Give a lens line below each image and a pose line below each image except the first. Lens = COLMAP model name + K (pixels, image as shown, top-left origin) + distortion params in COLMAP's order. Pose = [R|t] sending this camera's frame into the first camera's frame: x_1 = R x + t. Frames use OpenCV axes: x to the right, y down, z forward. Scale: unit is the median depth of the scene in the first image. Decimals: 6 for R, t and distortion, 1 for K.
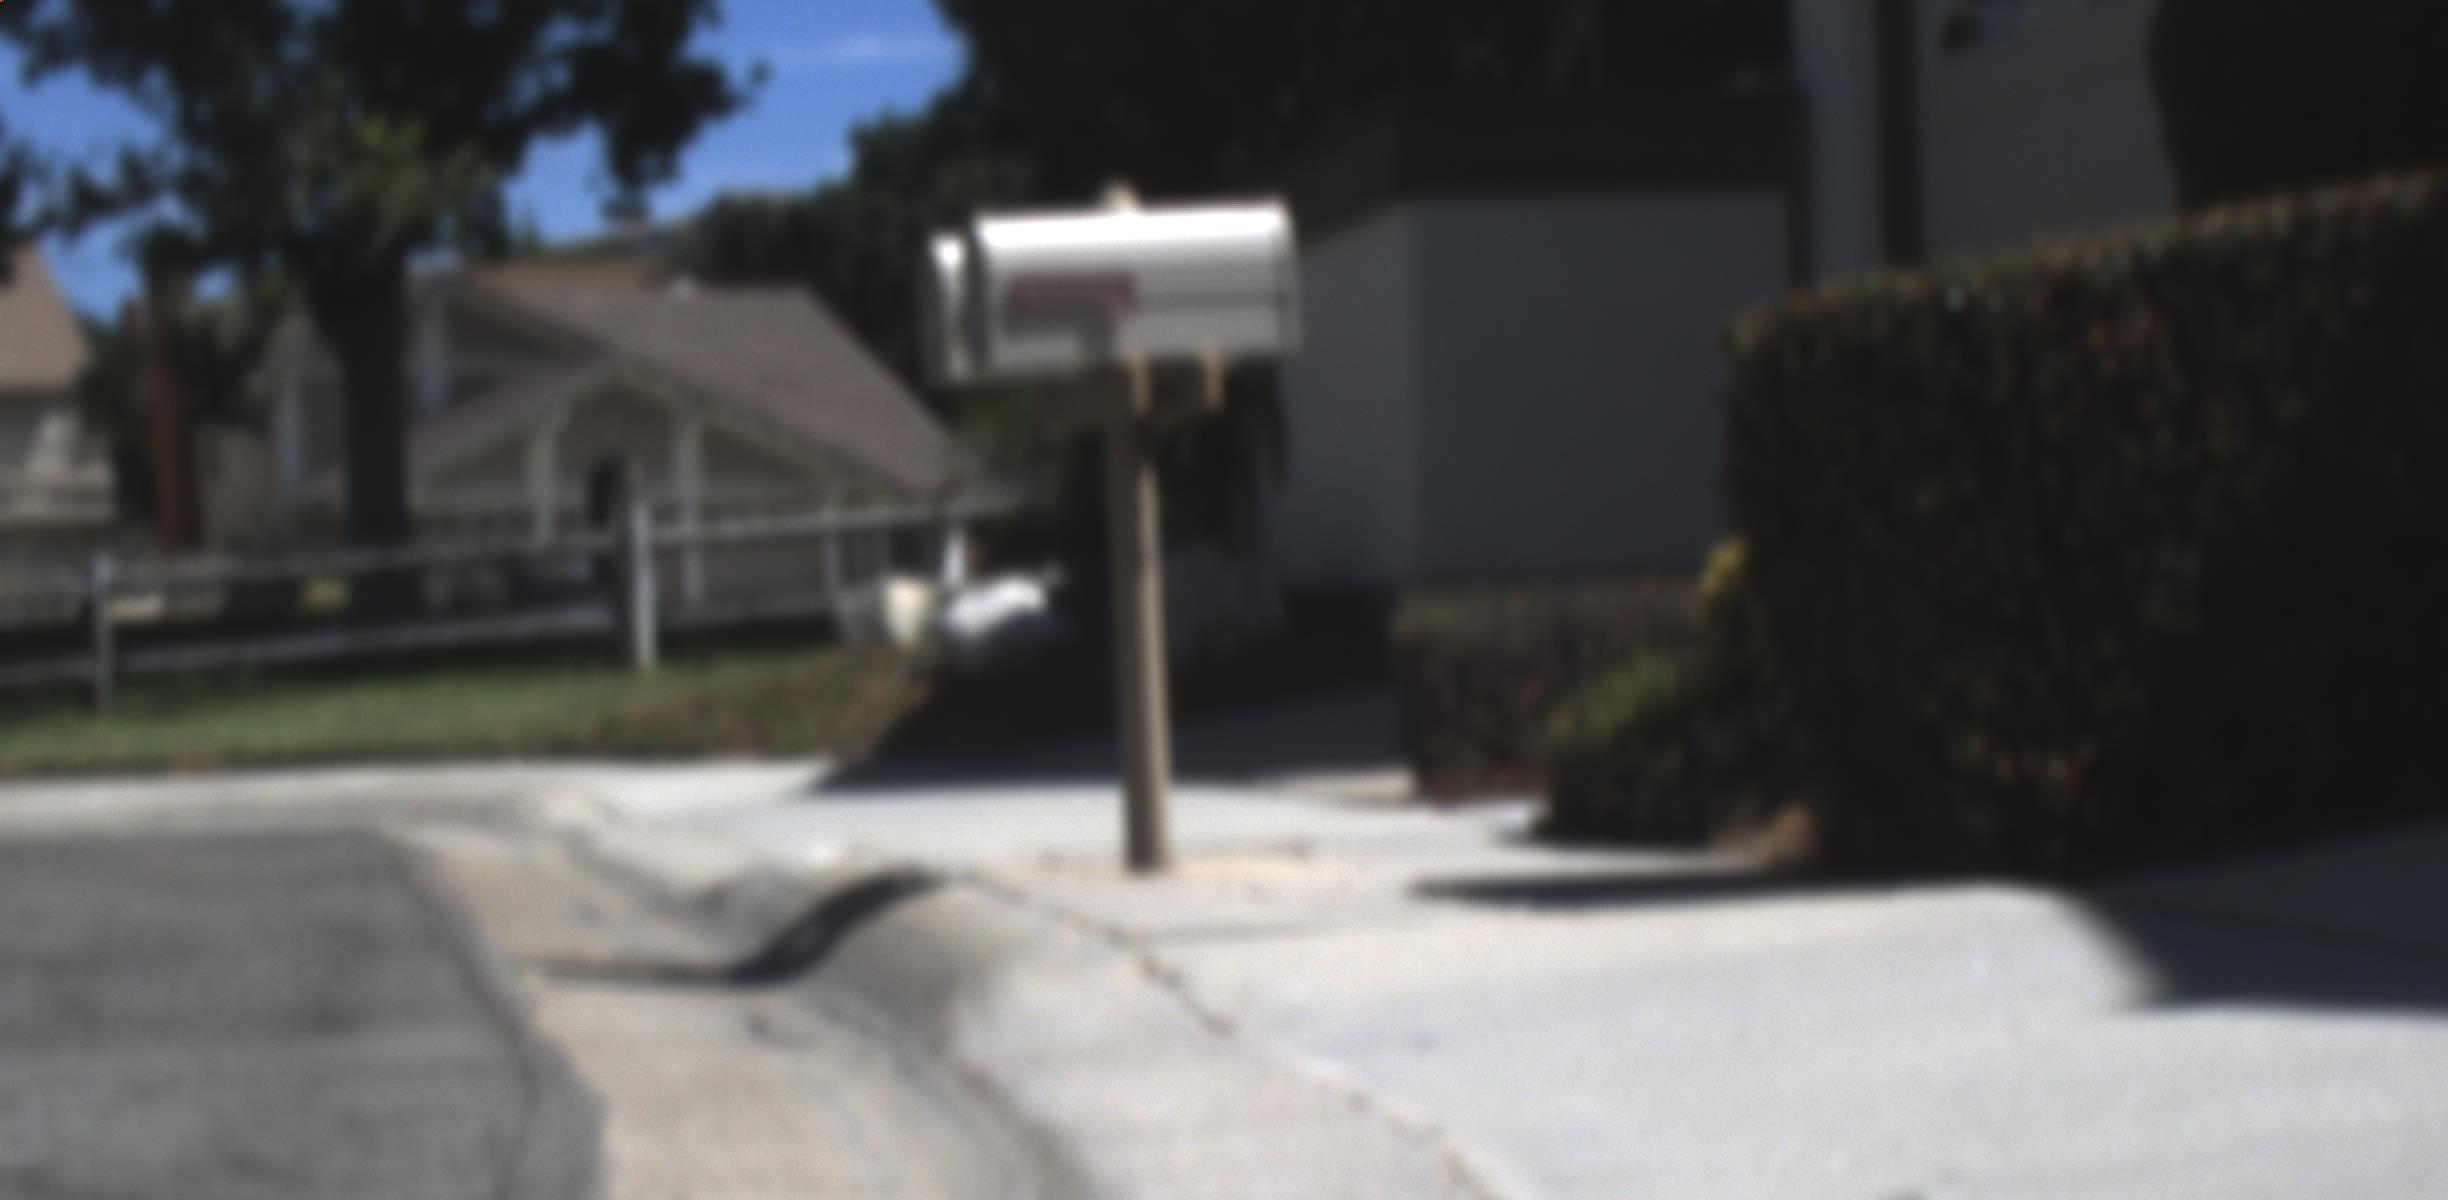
lens RADIAL K [[5041.1, 0, 1225.1], [0, 5041.1, 602.1], [0, 0, 1]] dist [-0.048875, 0.000000]
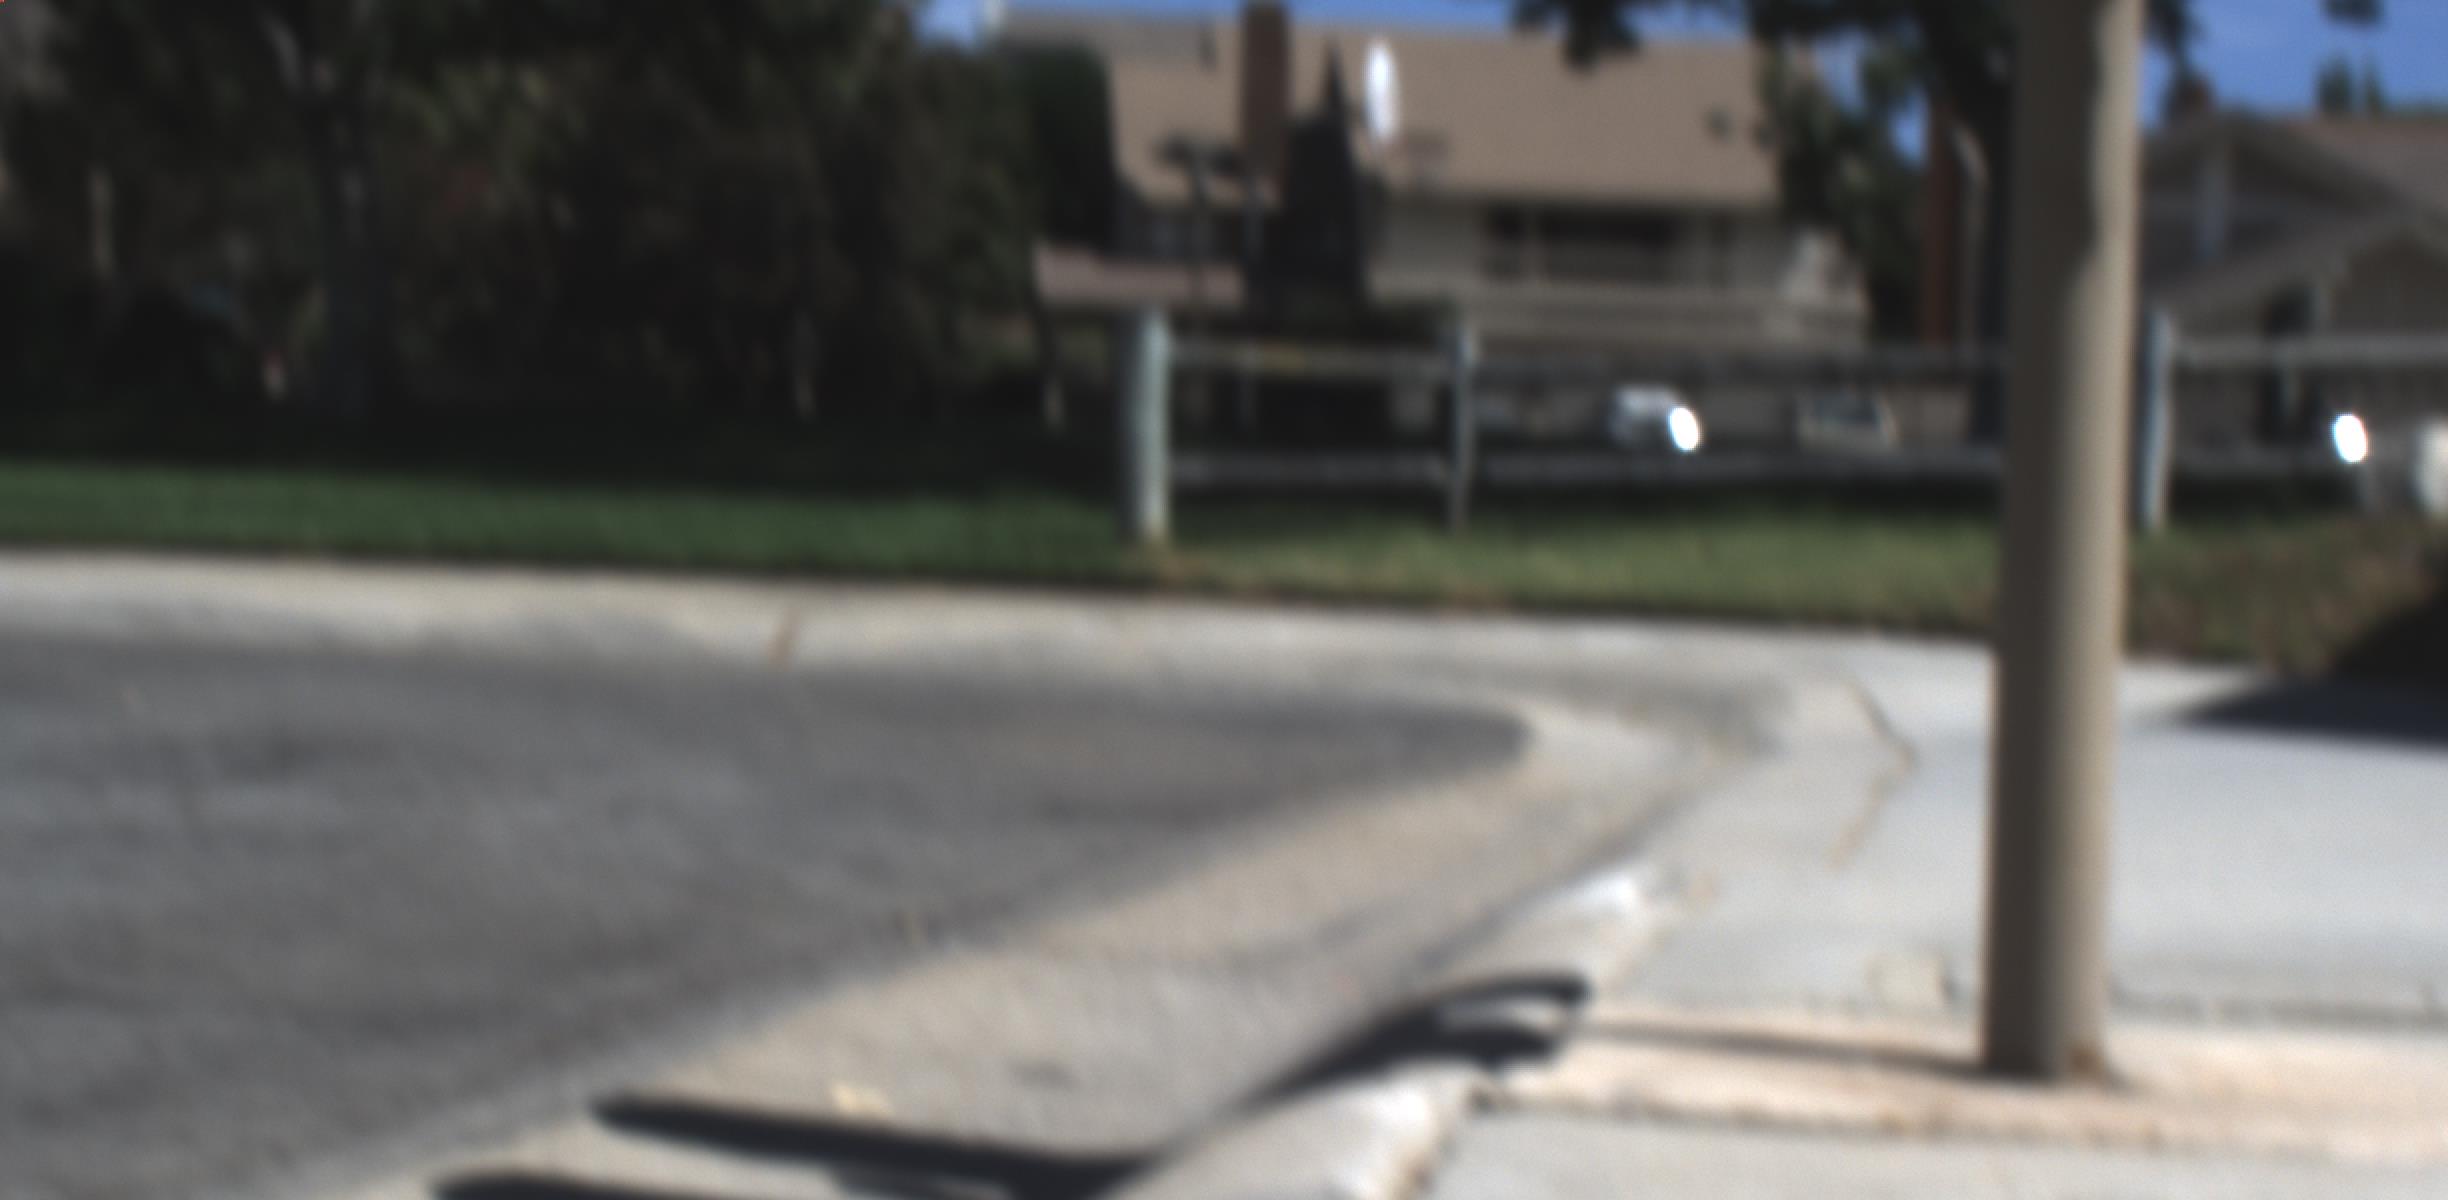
lens RADIAL K [[5041.1, 0, 1227.4], [0, 5041.1, 606.1], [0, 0, 1]] dist [-0.048875, 0.000000]
pose [[0.932882, 0.083356, -0.350403, 0.052106], [-0.073158, 0.996424, 0.042265, 0.007087], [0.352673, -0.013794, 0.935645, 0.560103]]
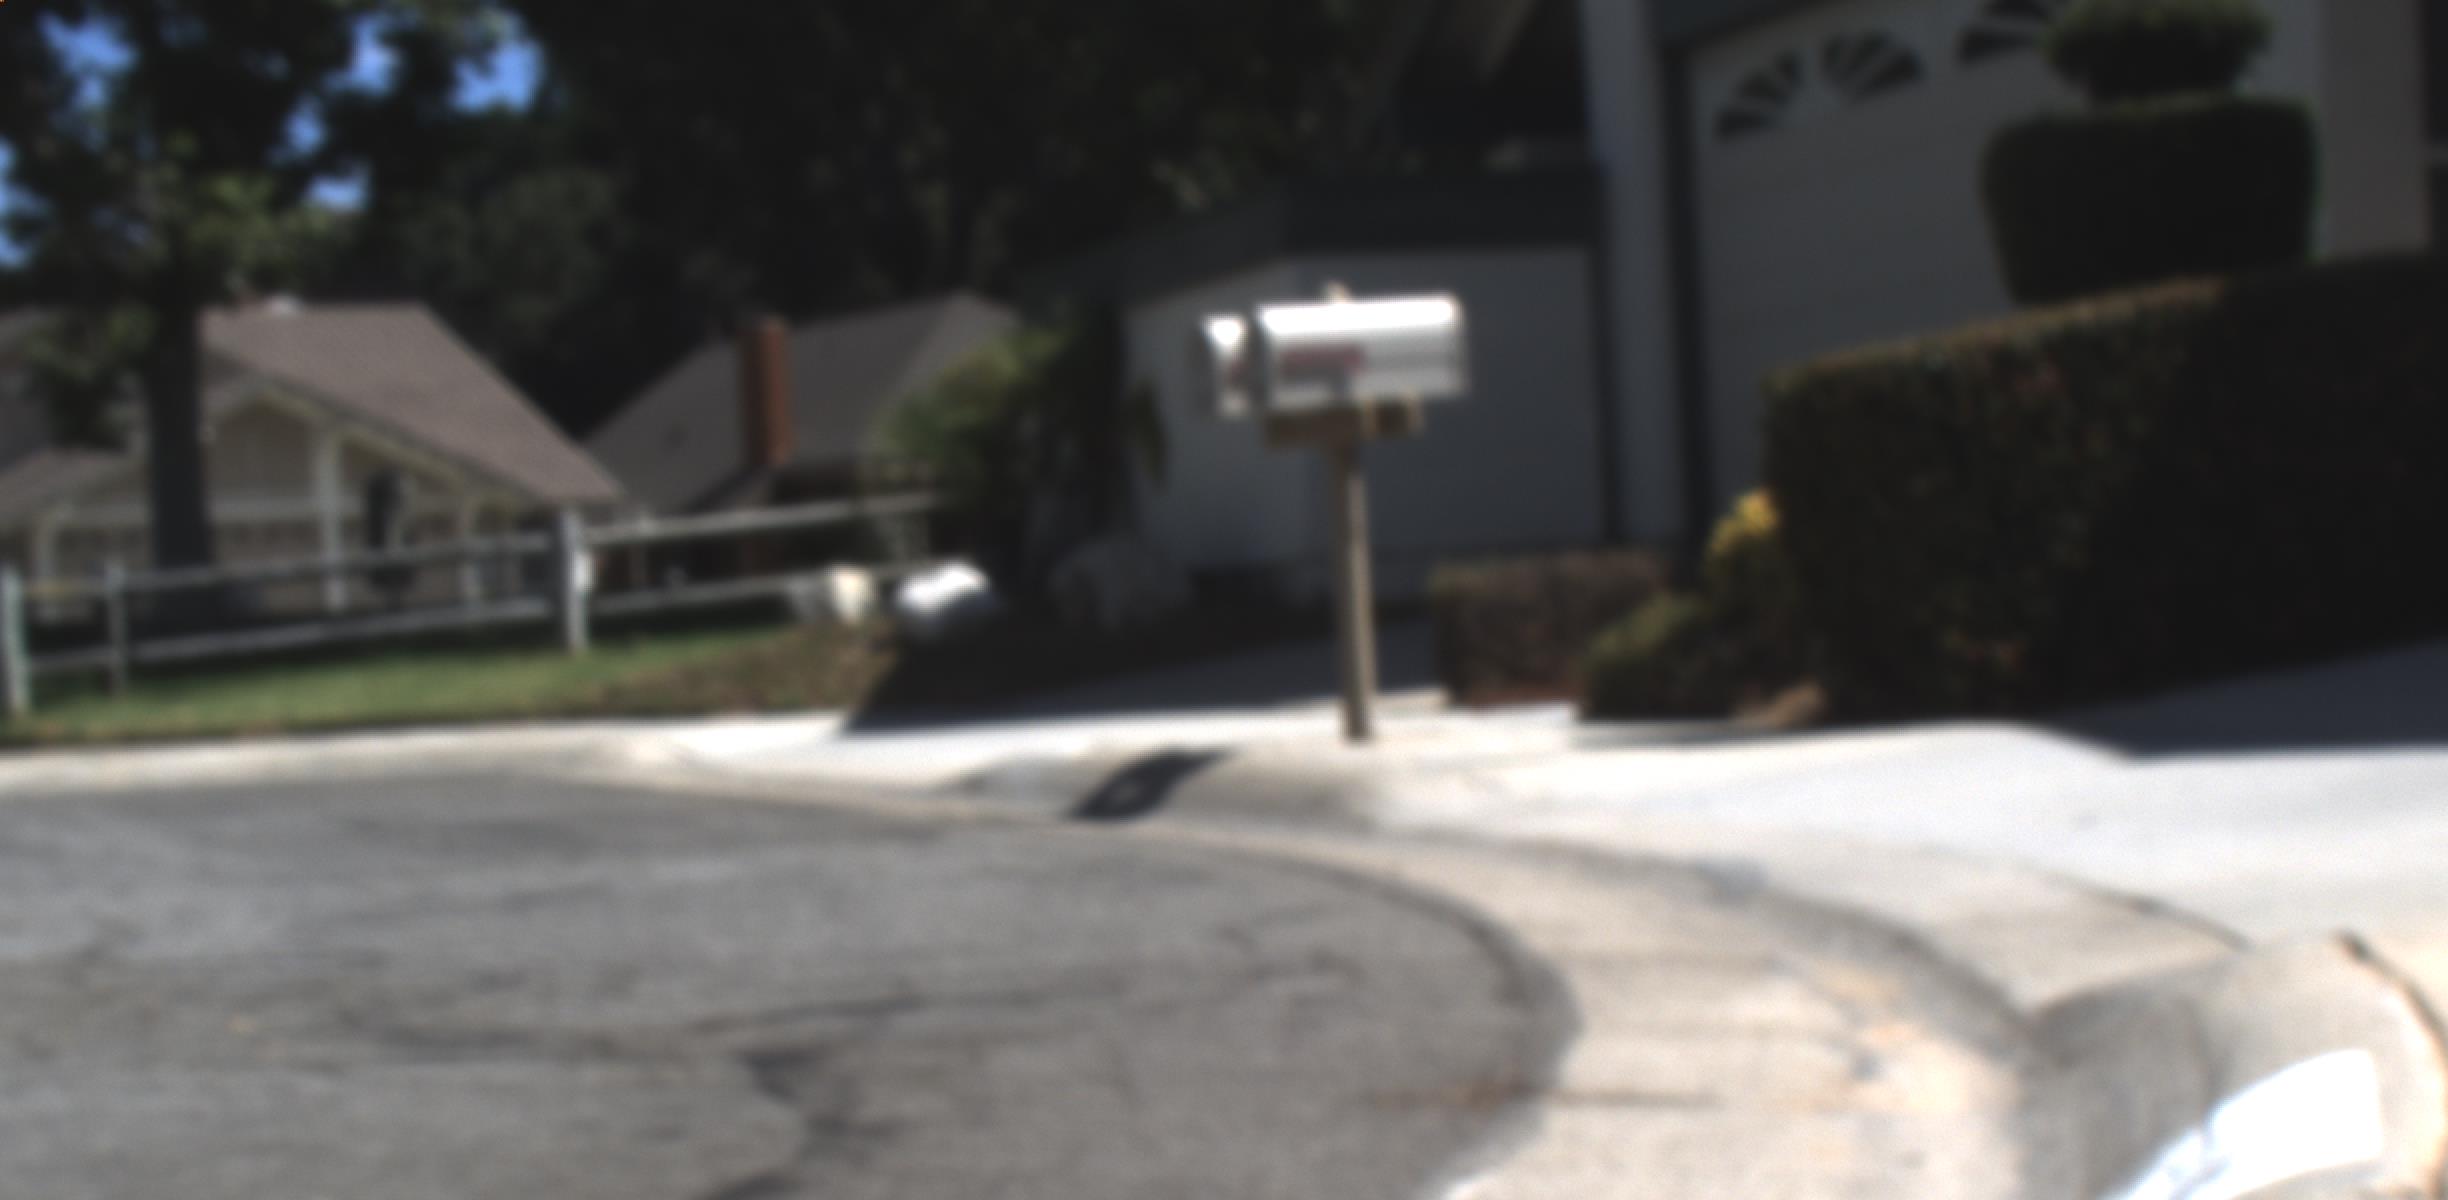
lens RADIAL K [[5041.1, 0, 1245.8], [0, 5041.1, 612.6], [0, 0, 1]] dist [-0.048875, 0.000000]
pose [[0.995228, -0.015665, 0.096308, -0.171625], [0.015517, 0.999877, 0.002279, 0.009520], [-0.096332, -0.000774, 0.995349, -0.435441]]
